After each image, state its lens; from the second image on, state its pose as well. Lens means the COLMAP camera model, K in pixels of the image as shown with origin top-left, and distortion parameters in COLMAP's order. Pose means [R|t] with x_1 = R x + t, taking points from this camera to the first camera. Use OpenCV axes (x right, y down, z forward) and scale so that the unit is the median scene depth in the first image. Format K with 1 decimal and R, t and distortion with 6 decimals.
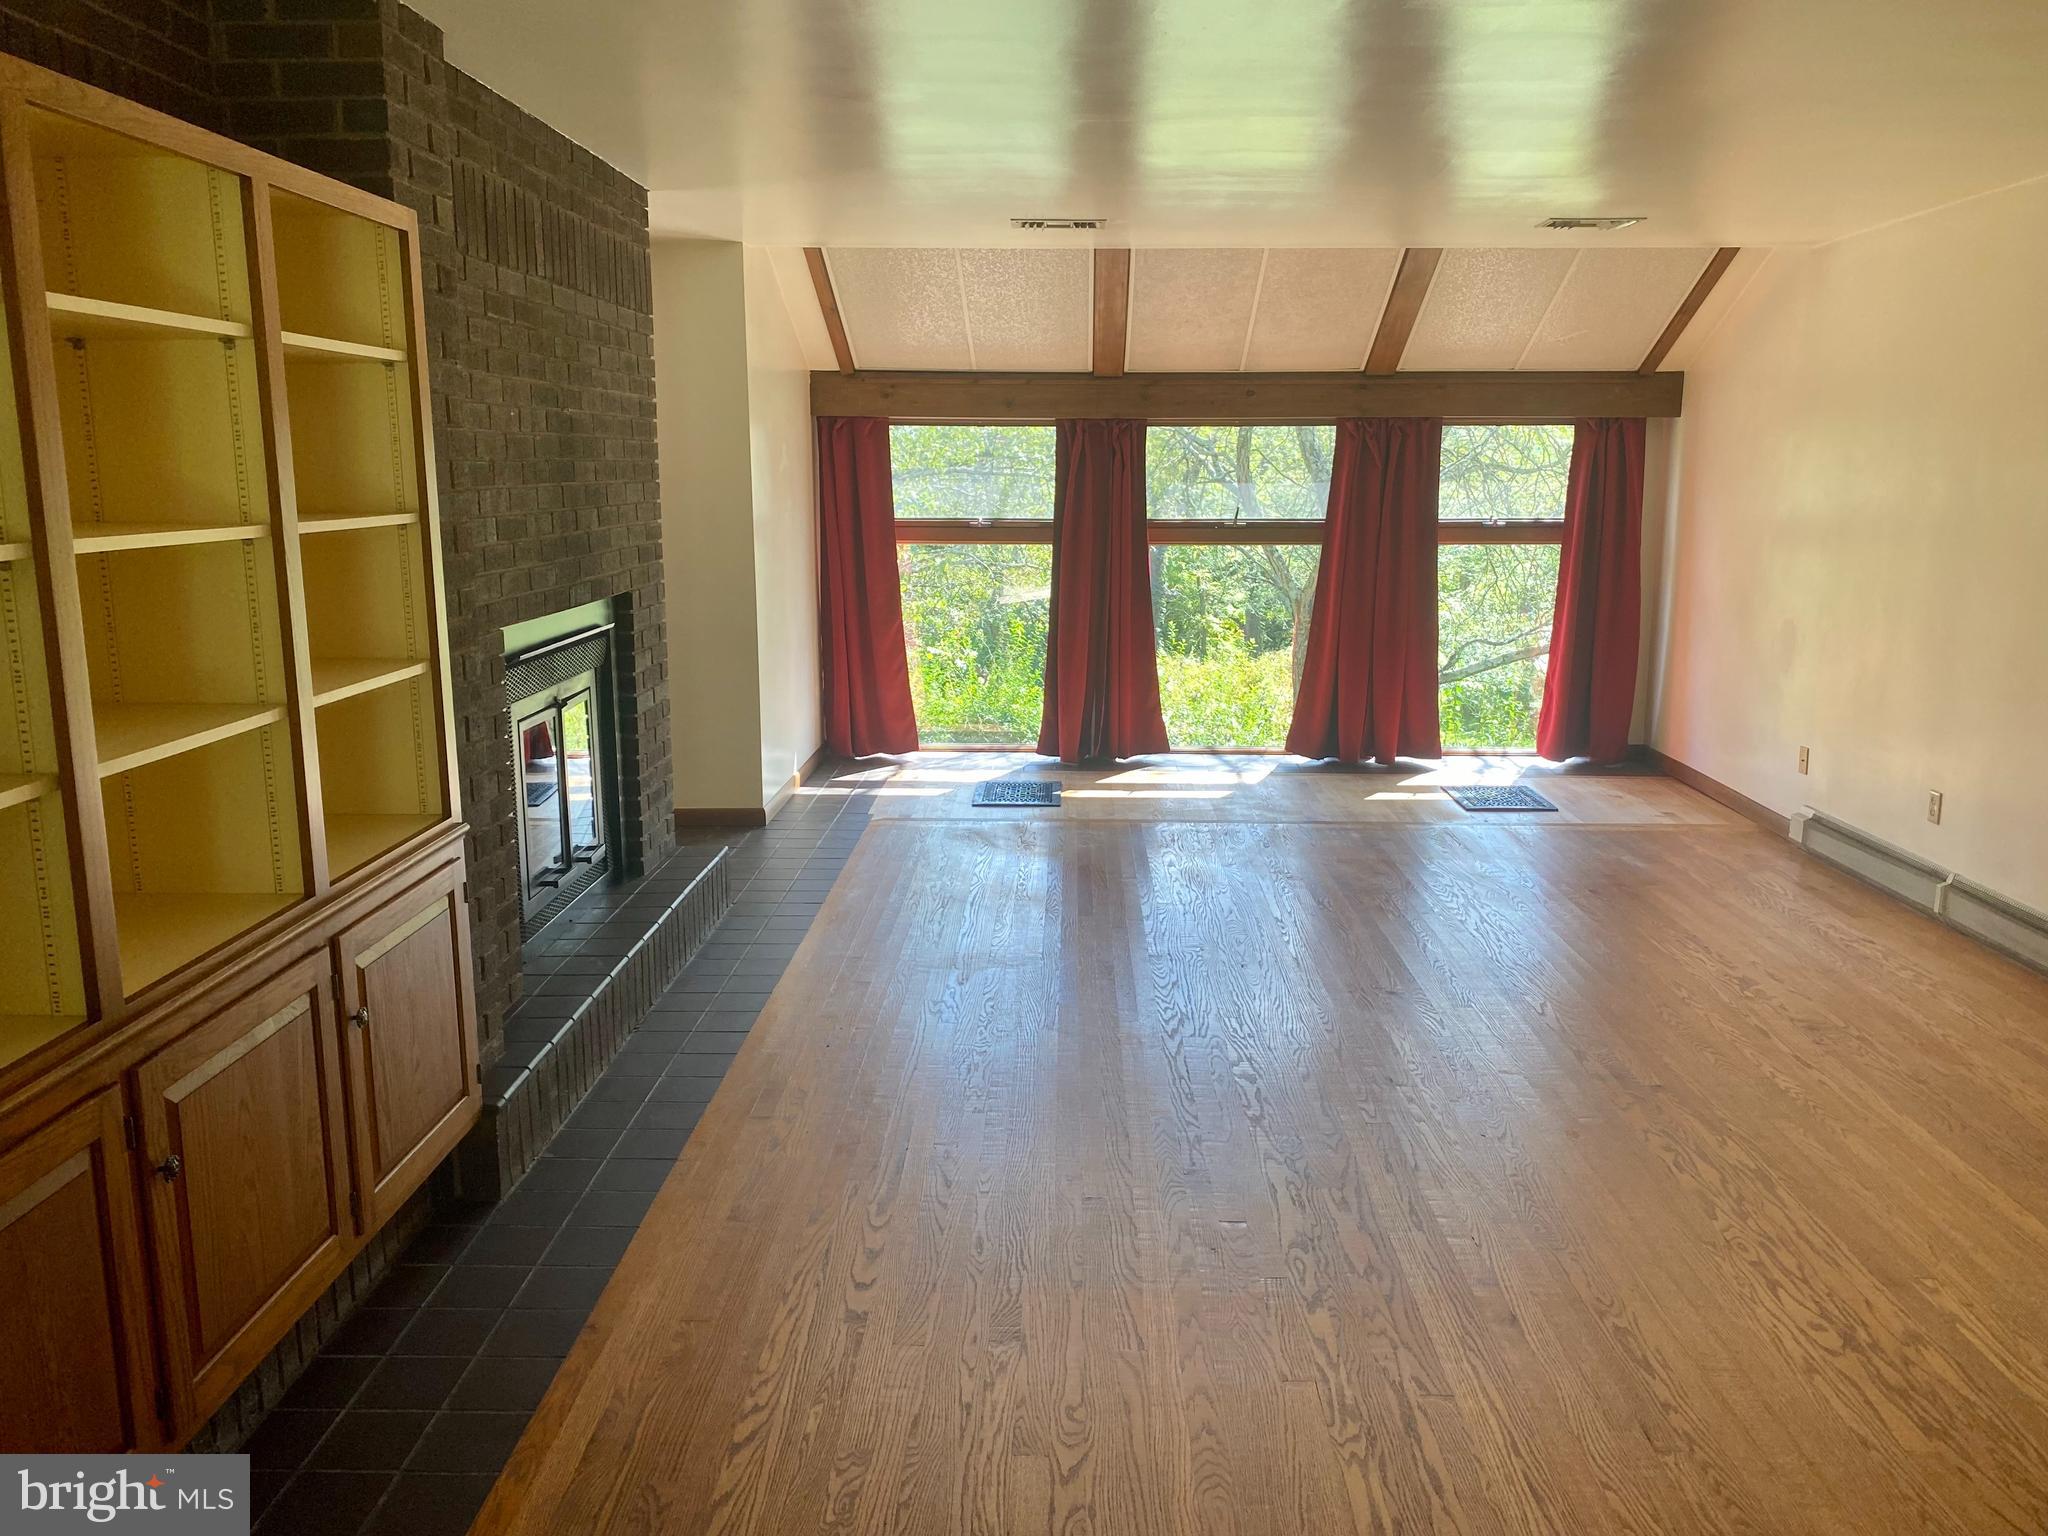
lens RADIAL K [[1551.6, 0, 1024.0], [0, 1551.6, 768.0], [0, 0, 1]] dist [0.037955, -0.083082]
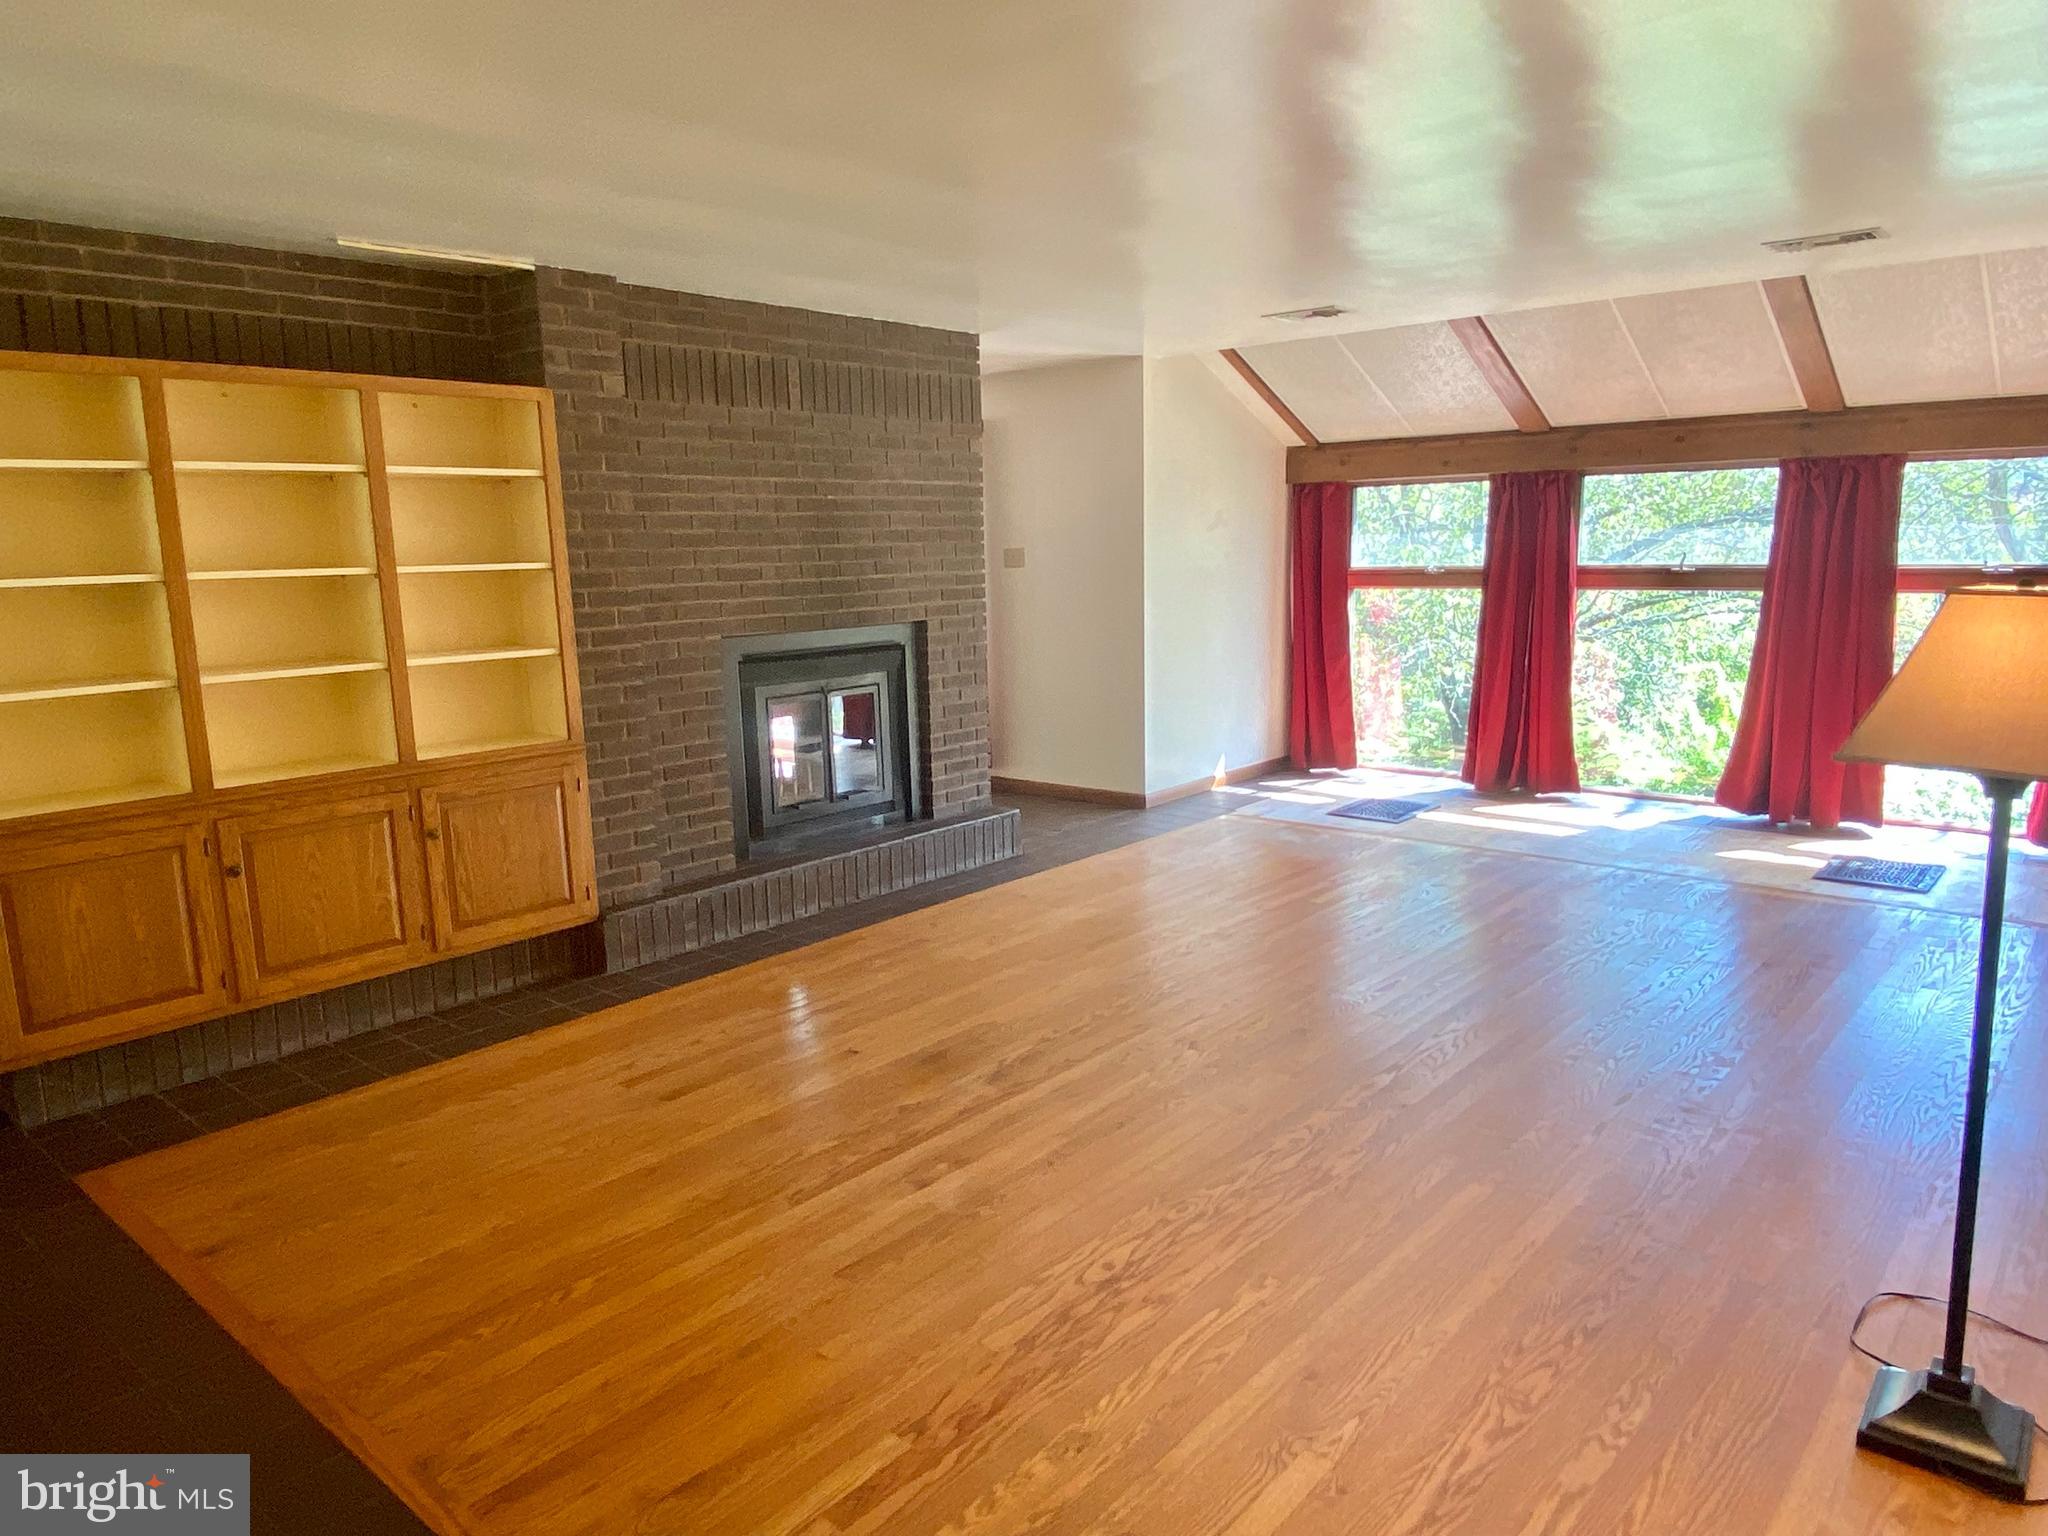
lens RADIAL K [[1350.3, 0, 1012.6], [0, 1350.3, 771.2], [0, 0, 1]] dist [0.098152, -0.123780]
pose [[0.768152, 0.092167, -0.633599, 0.538902], [-0.100026, 0.994709, 0.023427, -0.010176], [0.632406, 0.045381, 0.773307, 0.080428]]
